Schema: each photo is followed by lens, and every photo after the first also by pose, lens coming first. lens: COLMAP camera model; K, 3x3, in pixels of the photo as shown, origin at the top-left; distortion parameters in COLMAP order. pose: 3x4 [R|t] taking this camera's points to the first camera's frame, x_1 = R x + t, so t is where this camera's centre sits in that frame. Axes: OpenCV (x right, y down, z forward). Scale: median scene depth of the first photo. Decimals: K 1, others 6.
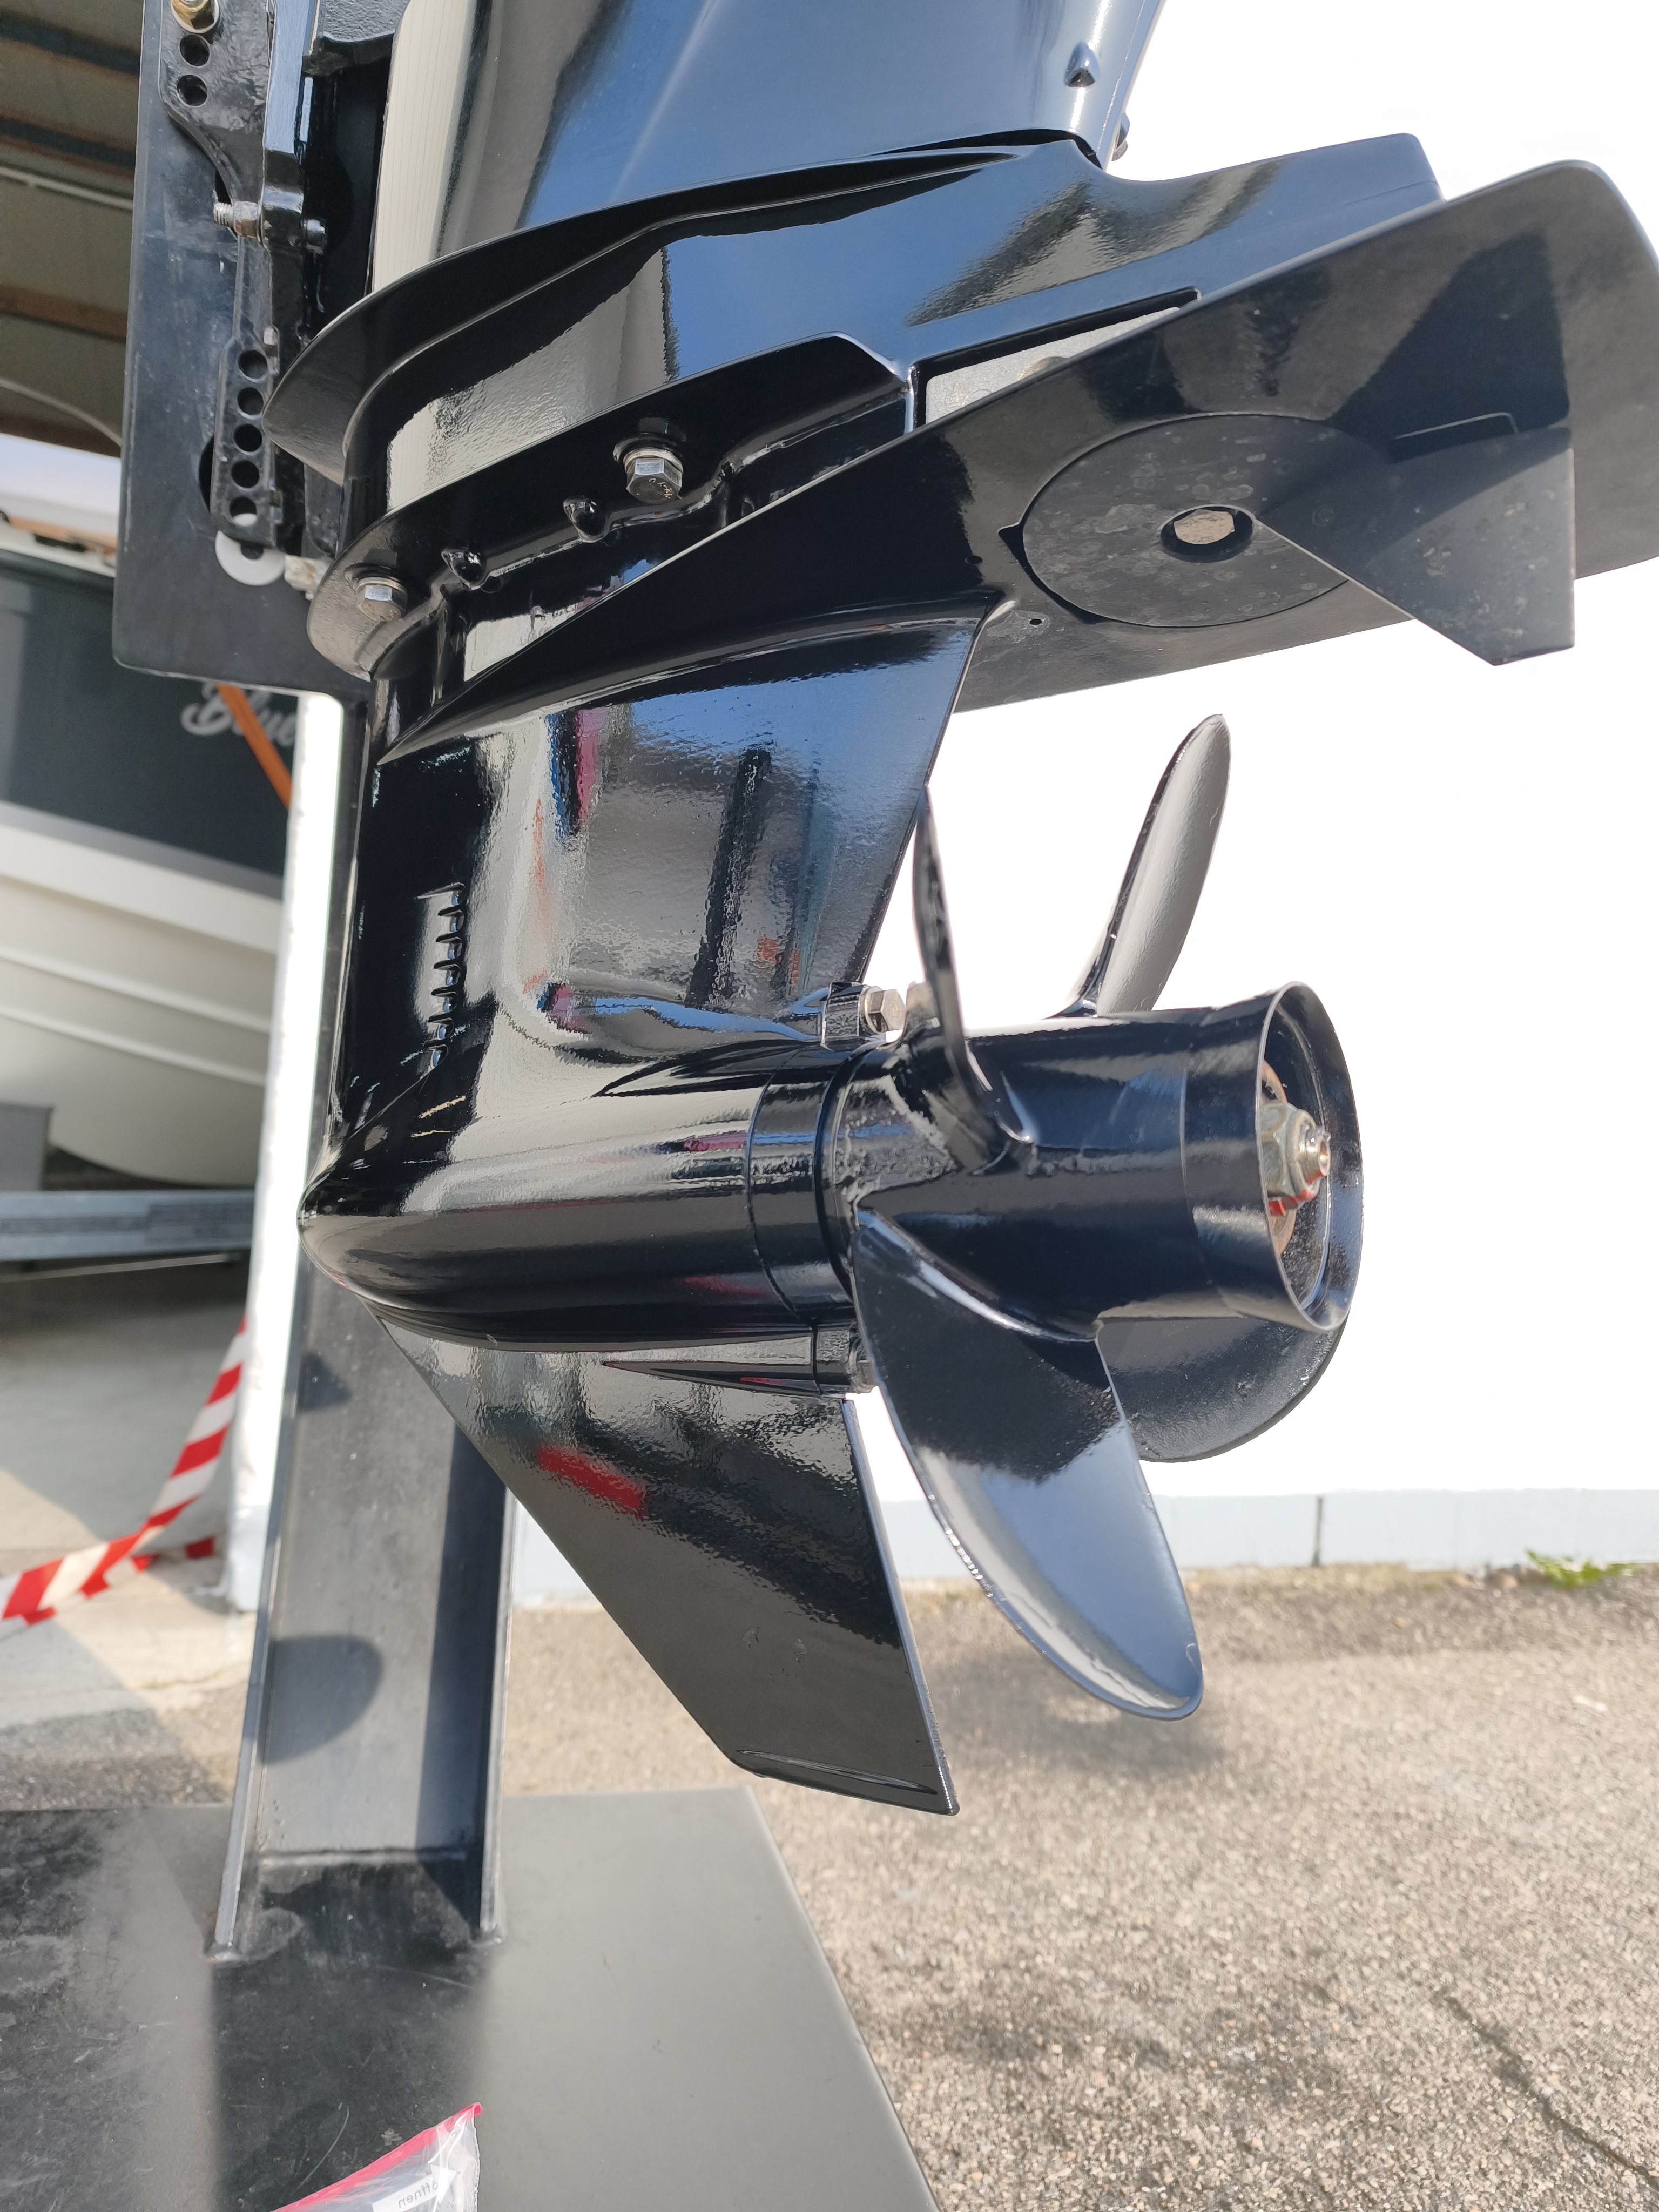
lens RADIAL K [[1488.5, 0, 839.2], [0, 1488.5, 1117.1], [0, 0, 1]] dist [-0.012078, 0.005196]
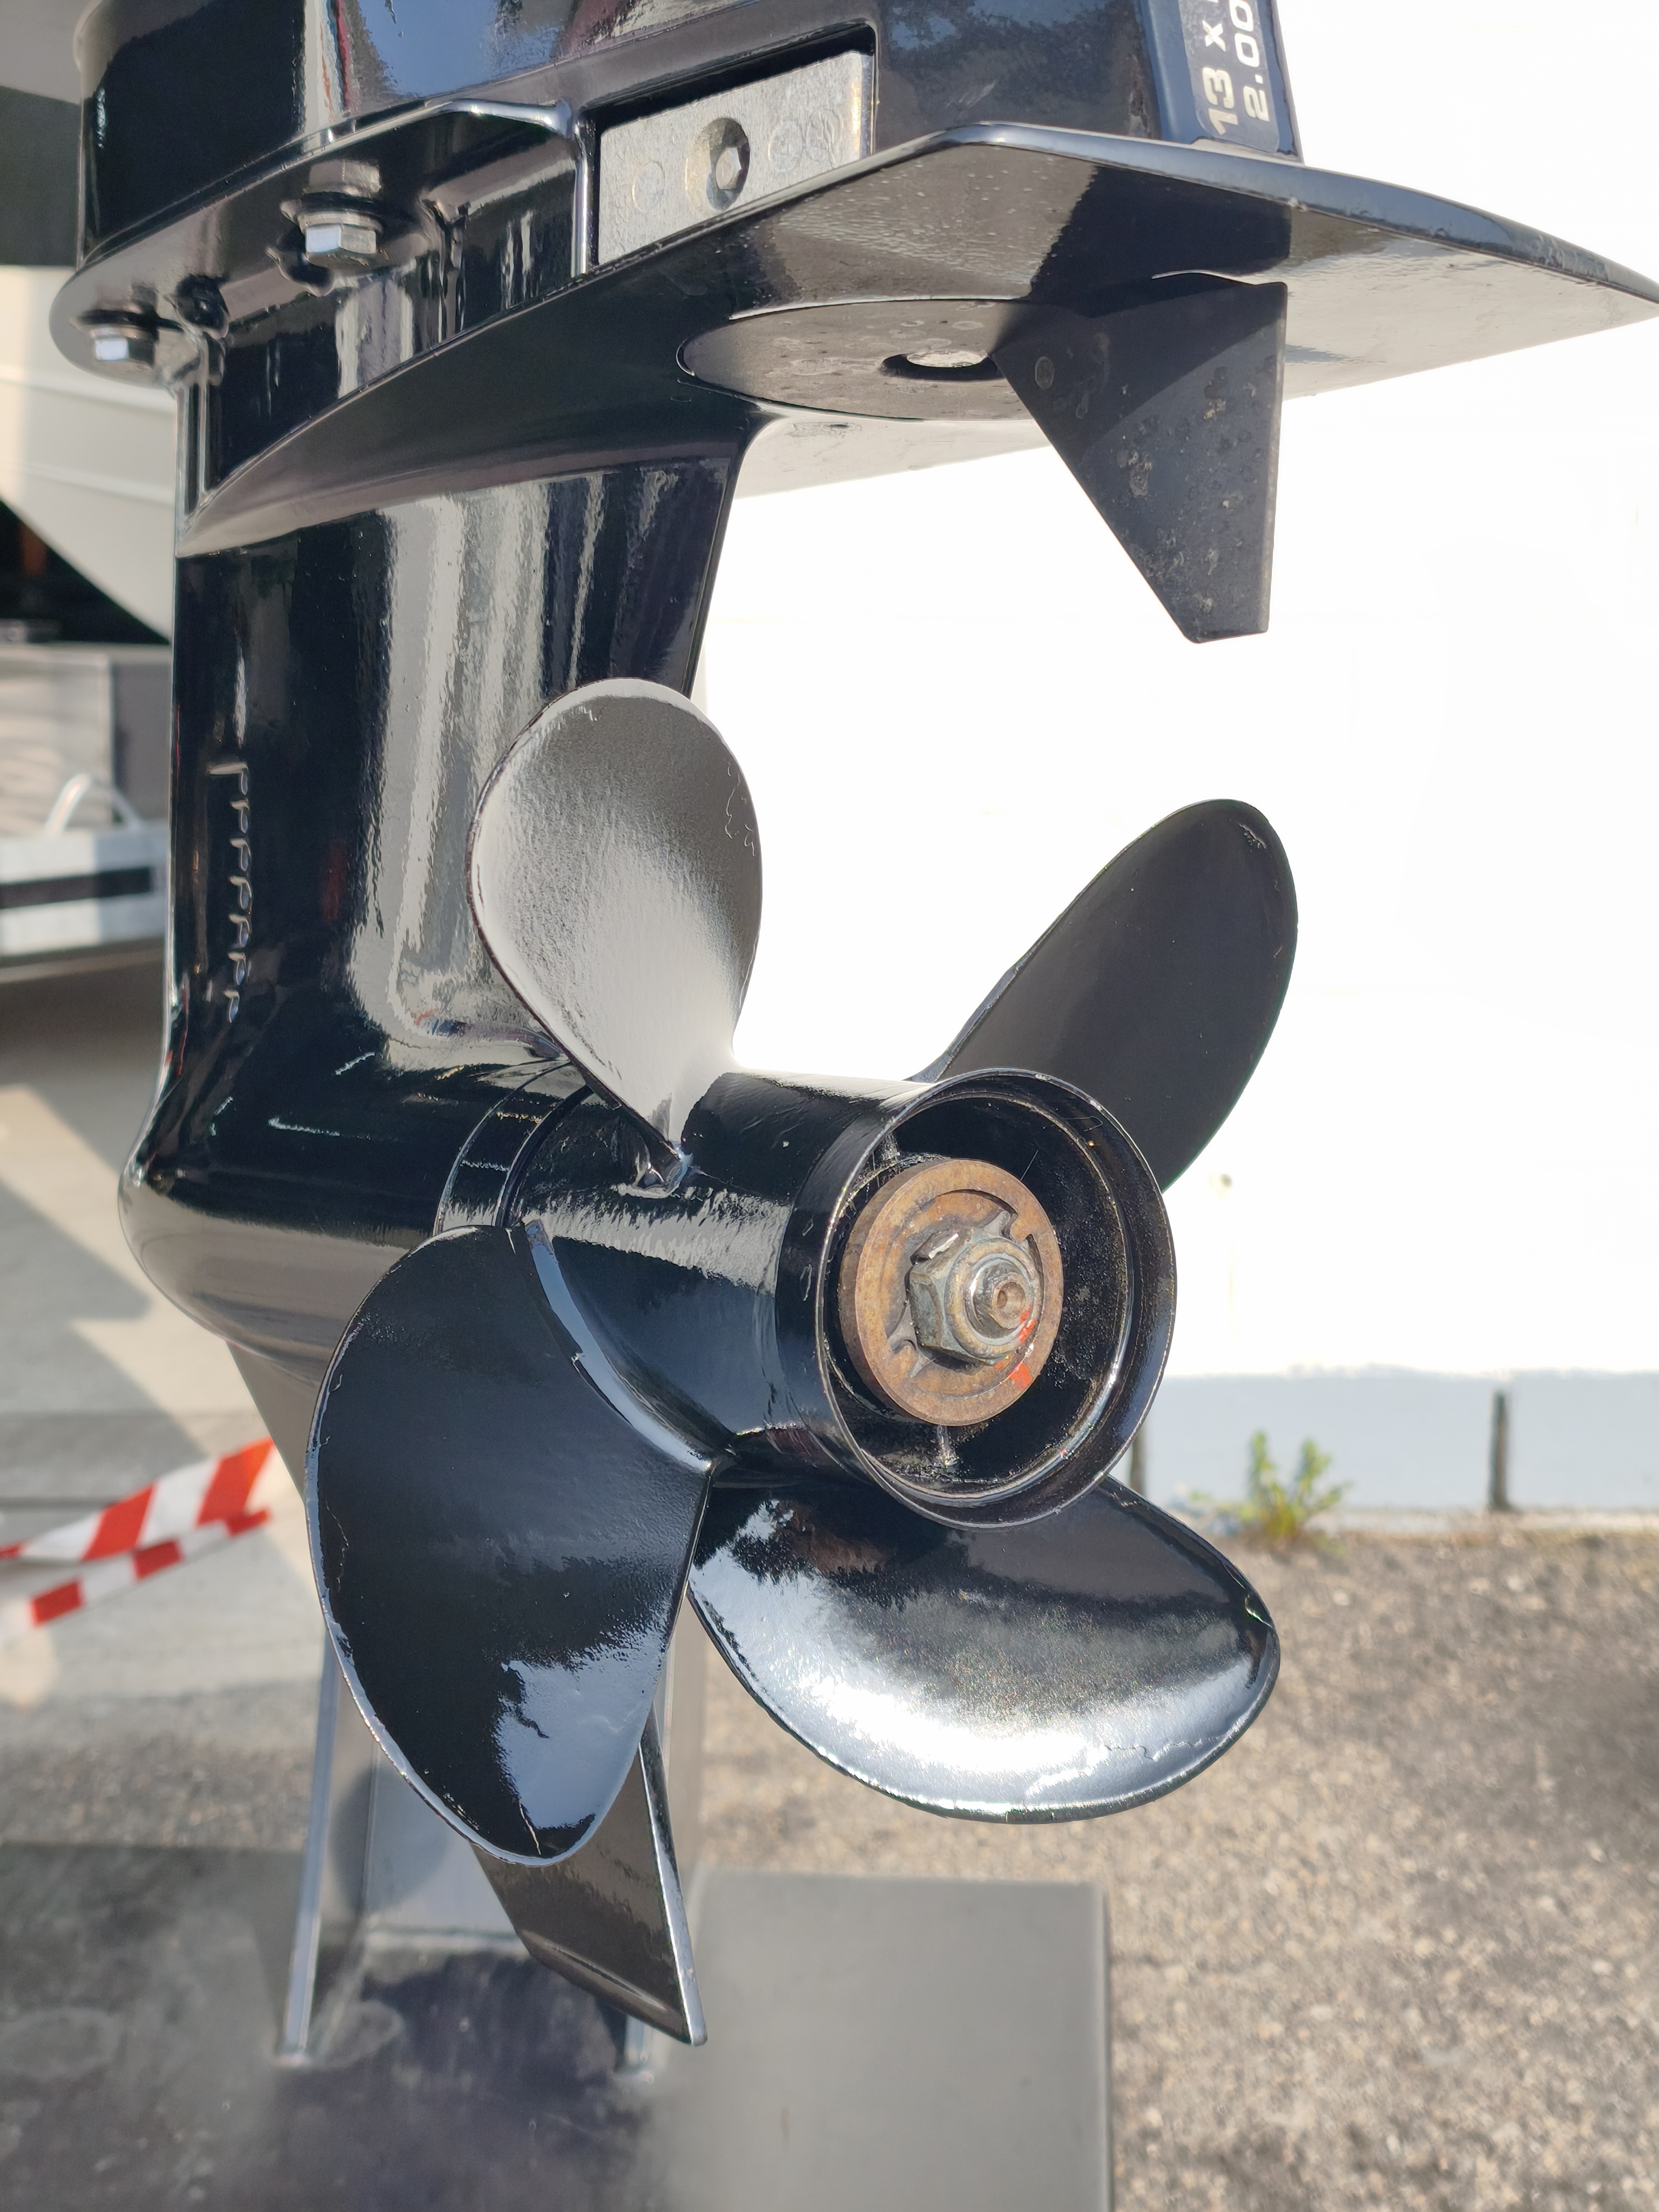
lens RADIAL K [[2917.5, 0, 829.5], [0, 2917.5, 1114.6], [0, 0, 1]] dist [0.016907, 0.000000]
pose [[0.938648, -0.004459, -0.344847, 0.235426], [0.075731, 0.978176, 0.193485, -0.113968], [0.336459, -0.207730, 0.918501, -0.117933]]
